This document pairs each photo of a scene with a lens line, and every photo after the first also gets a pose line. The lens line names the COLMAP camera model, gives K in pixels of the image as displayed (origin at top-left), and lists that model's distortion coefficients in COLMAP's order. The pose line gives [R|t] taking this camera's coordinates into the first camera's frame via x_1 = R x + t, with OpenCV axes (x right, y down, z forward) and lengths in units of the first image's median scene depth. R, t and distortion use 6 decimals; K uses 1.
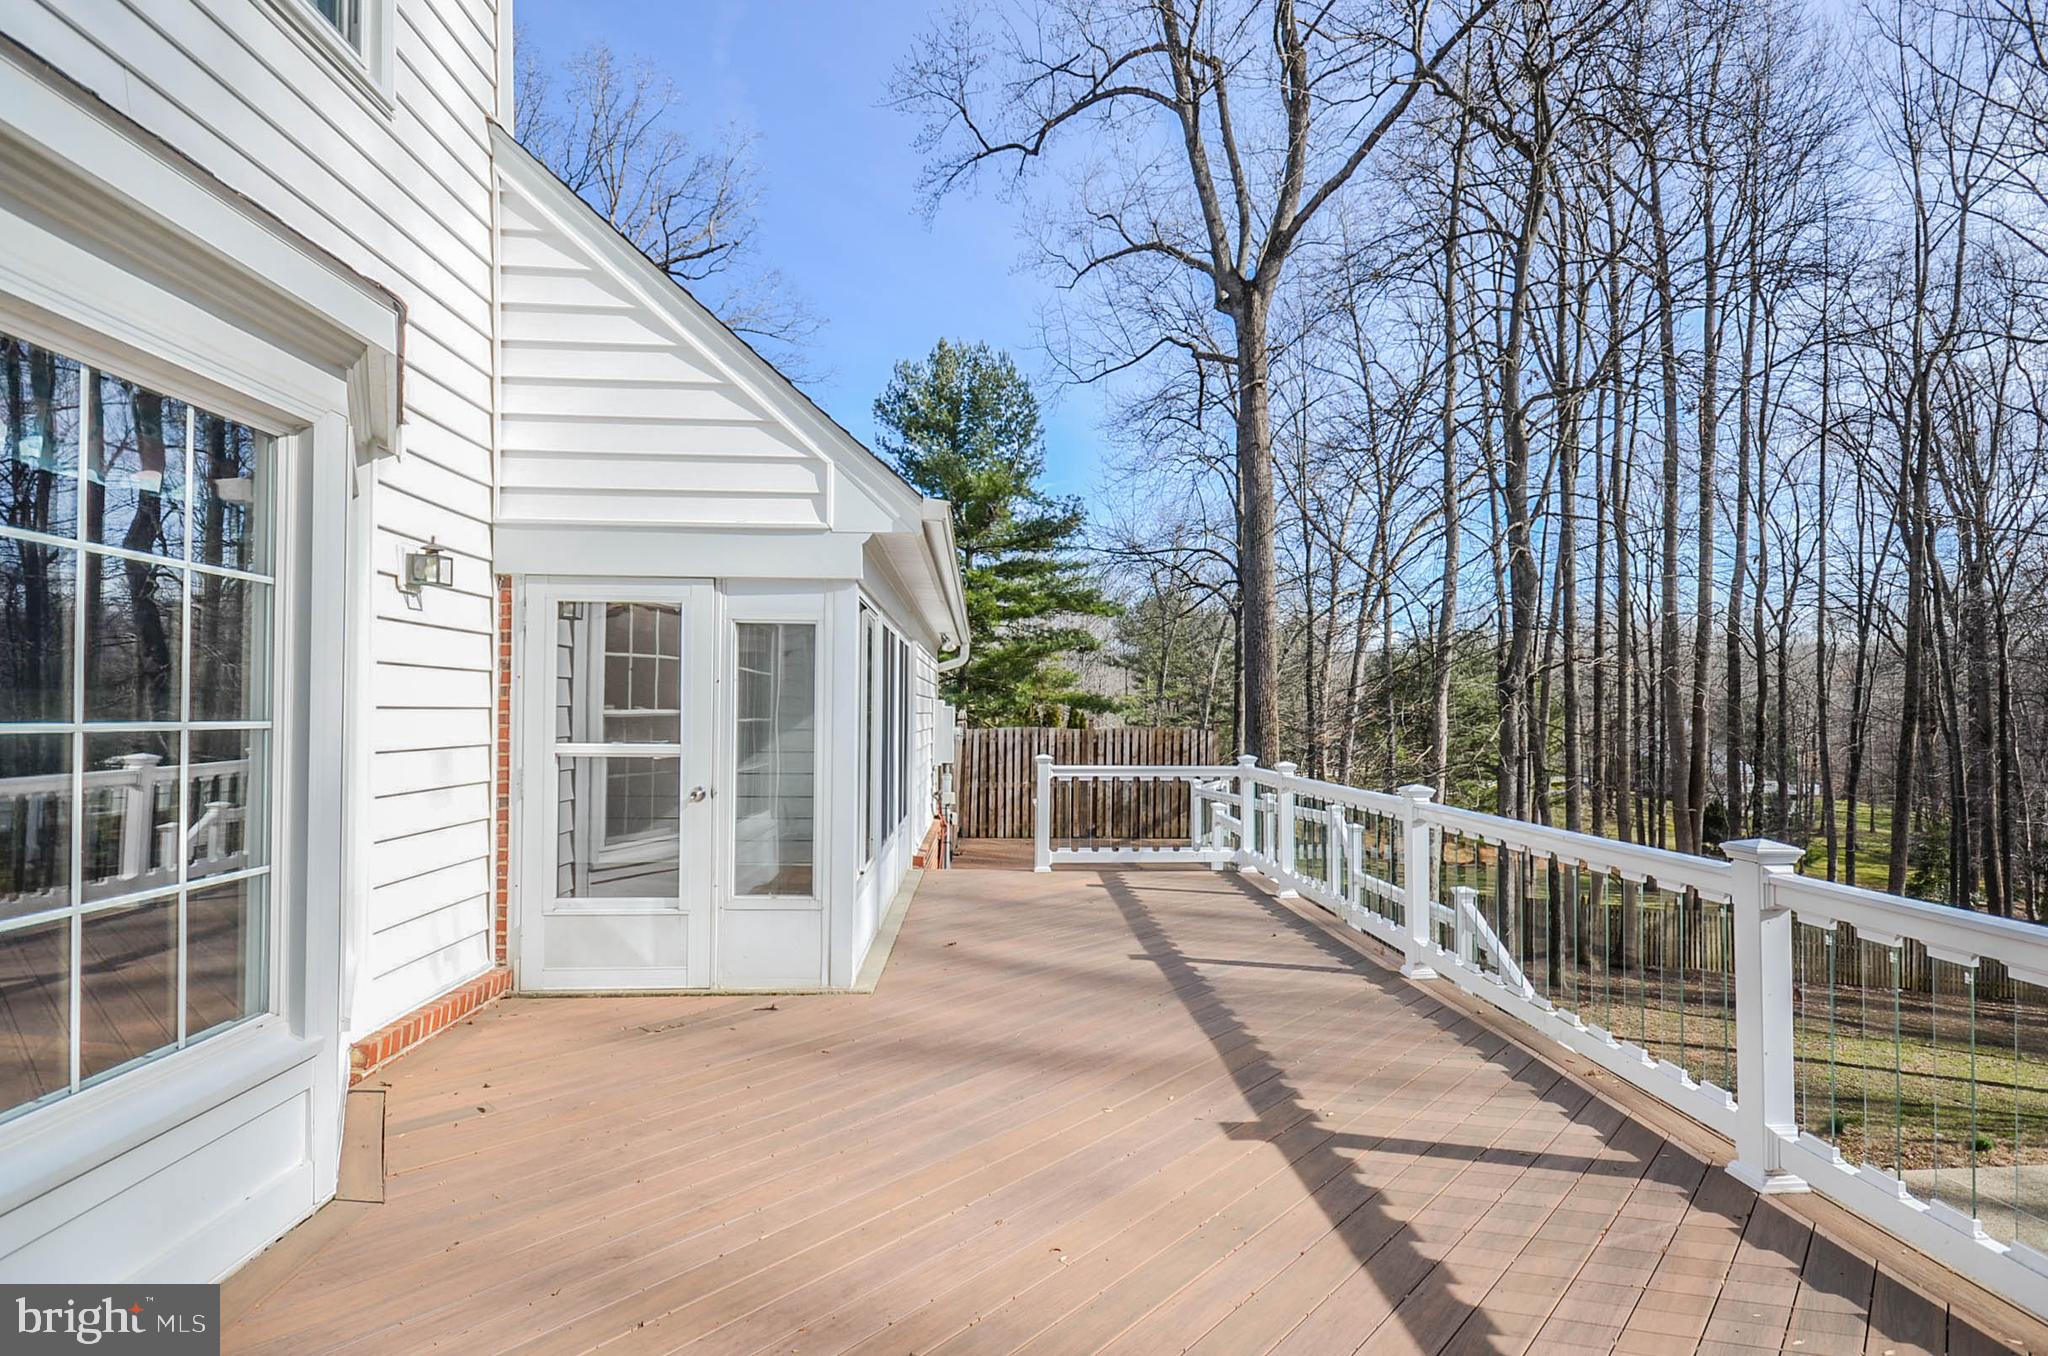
lens RADIAL K [[1001.6, 0, 1043.1], [0, 1001.6, 703.9], [0, 0, 1]] dist [-0.000551, -0.000547]
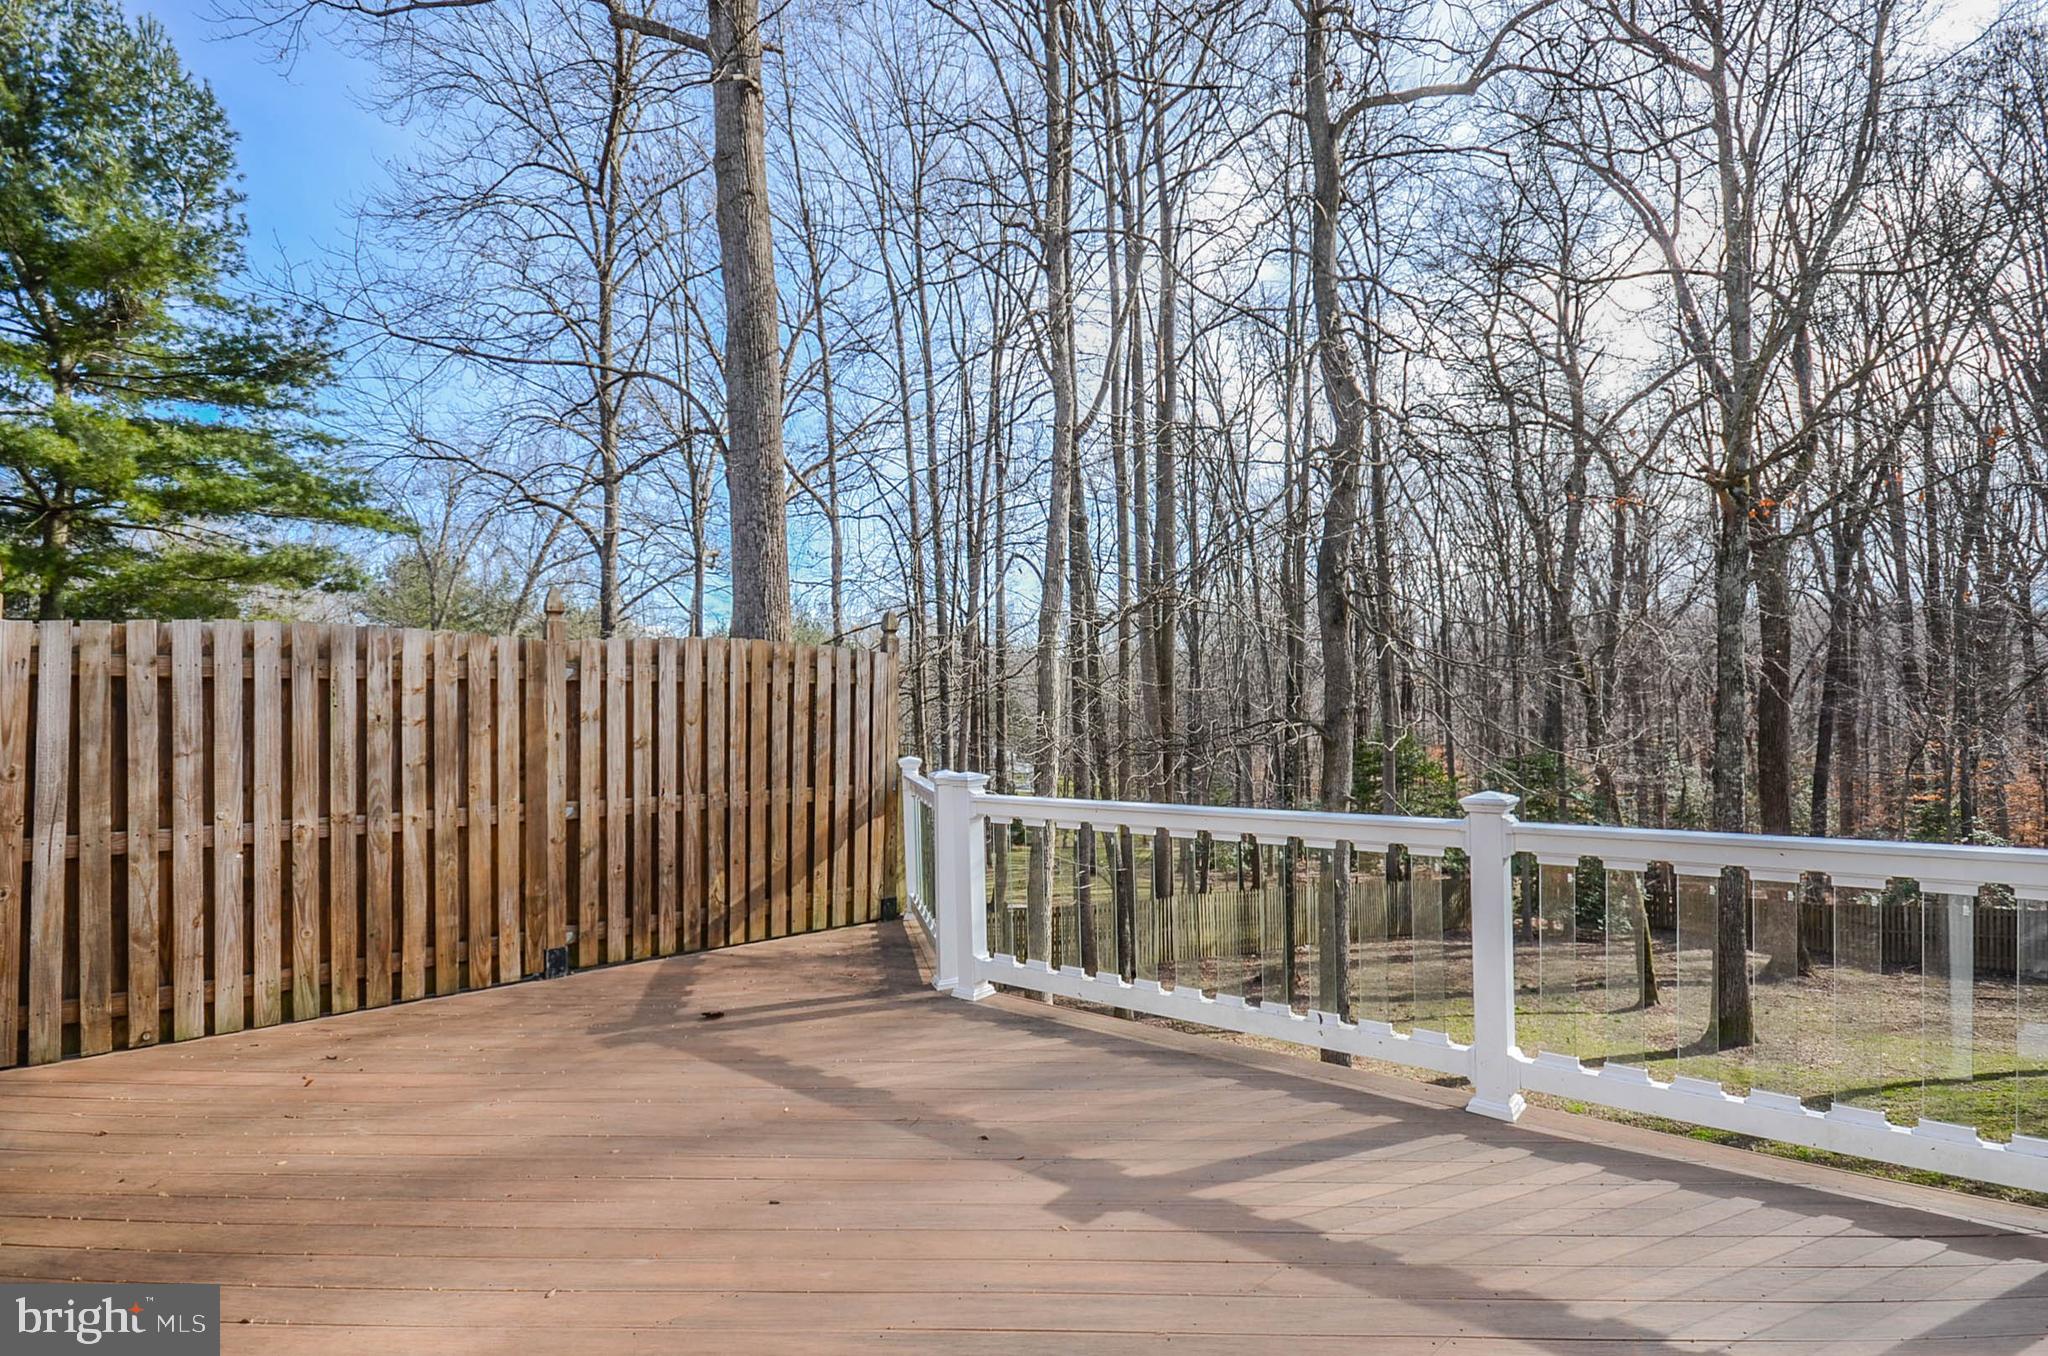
lens RADIAL K [[972.4, 0, 1026.8], [0, 972.4, 704.3], [0, 0, 1]] dist [0.001822, -0.000120]
pose [[0.768178, -0.011744, 0.640129, -0.036341], [0.002480, 0.999879, 0.015368, 0.041959], [-0.640232, -0.010218, 0.768114, 0.659462]]
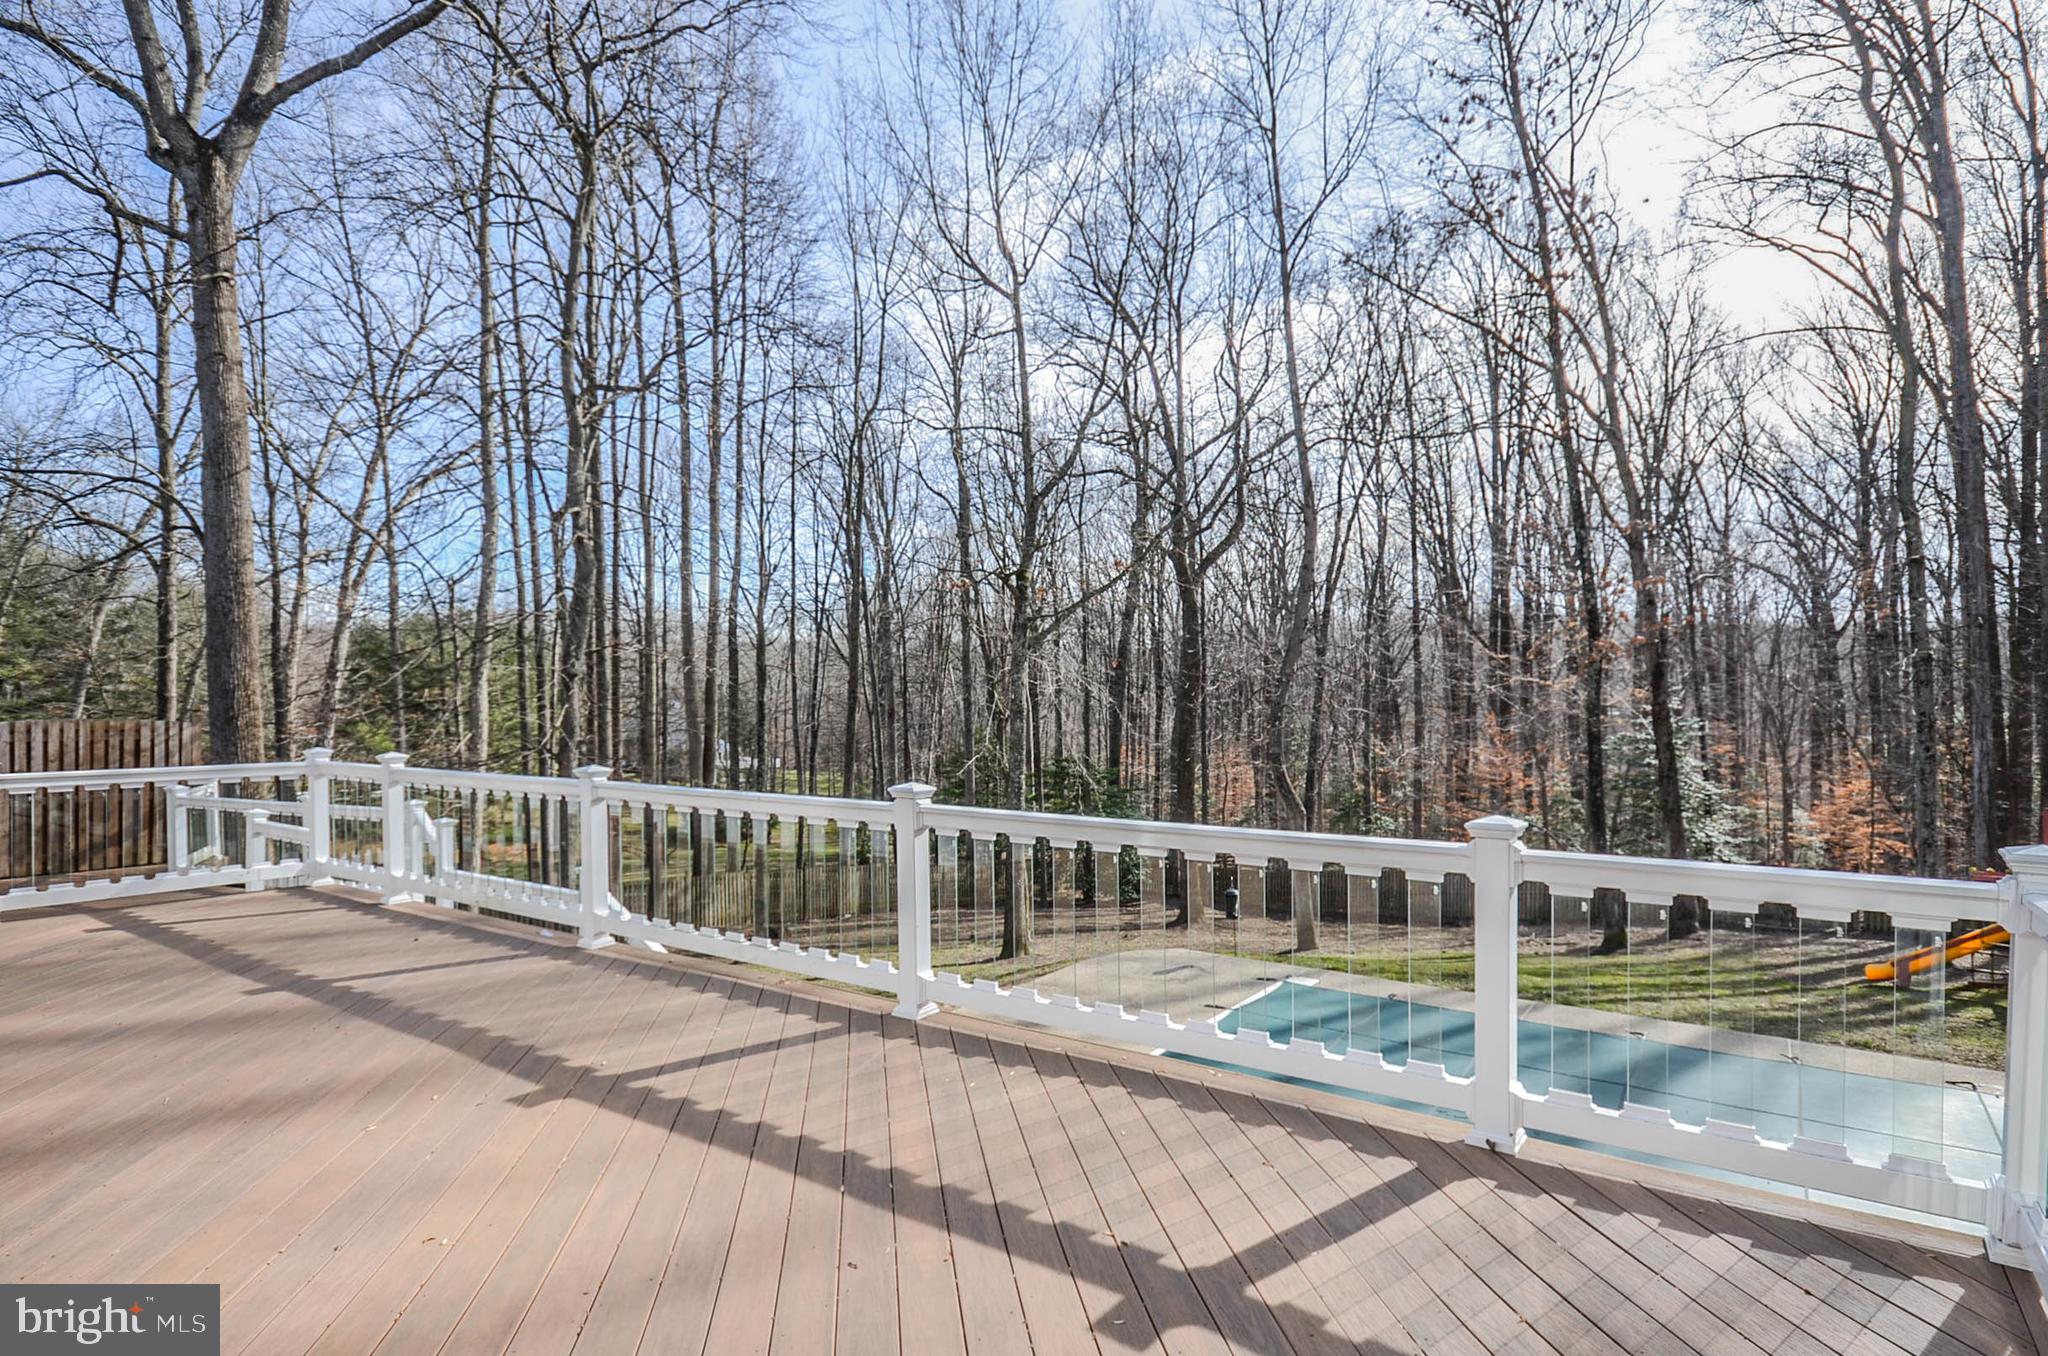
lens RADIAL K [[1047.8, 0, 1041.0], [0, 1047.8, 693.6], [0, 0, 1]] dist [0.003770, -0.000727]
pose [[0.617347, 0.000273, 0.786691, -0.062509], [-0.004090, 0.999988, 0.002863, -0.000096], [-0.786680, -0.004985, 0.617341, -0.016349]]
